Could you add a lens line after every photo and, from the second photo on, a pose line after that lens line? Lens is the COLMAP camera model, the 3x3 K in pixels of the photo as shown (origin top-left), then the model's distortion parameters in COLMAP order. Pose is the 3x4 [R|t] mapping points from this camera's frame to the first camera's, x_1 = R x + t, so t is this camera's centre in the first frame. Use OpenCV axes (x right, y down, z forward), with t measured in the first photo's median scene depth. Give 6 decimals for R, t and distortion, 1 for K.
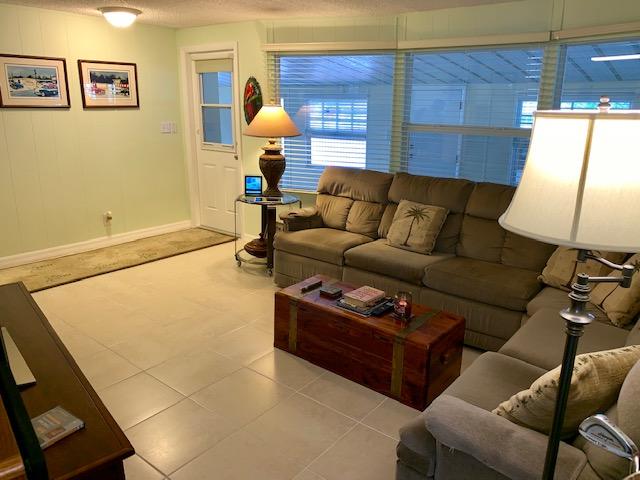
lens RADIAL K [[485.9, 0, 325.5], [0, 485.9, 236.3], [0, 0, 1]] dist [0.051629, -0.070914]
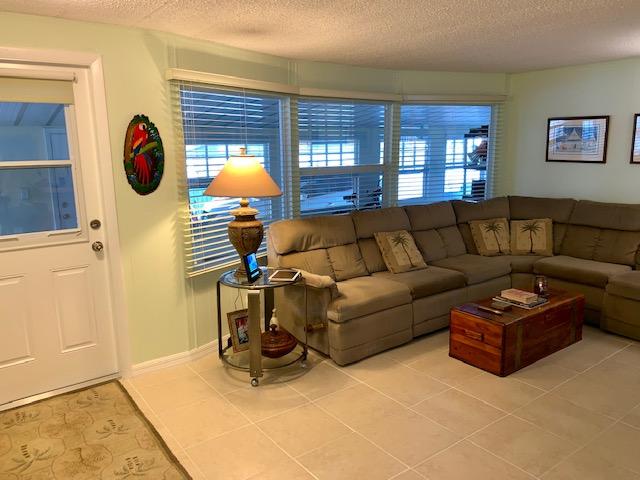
lens RADIAL K [[480.7, 0, 320.0], [0, 480.7, 240.0], [0, 0, 1]] dist [0.084334, -0.219482]
pose [[0.258870, -0.207373, 0.943389, -0.777760], [0.273340, 0.952487, 0.134367, -0.207704], [-0.926429, 0.223082, 0.303254, 0.681788]]
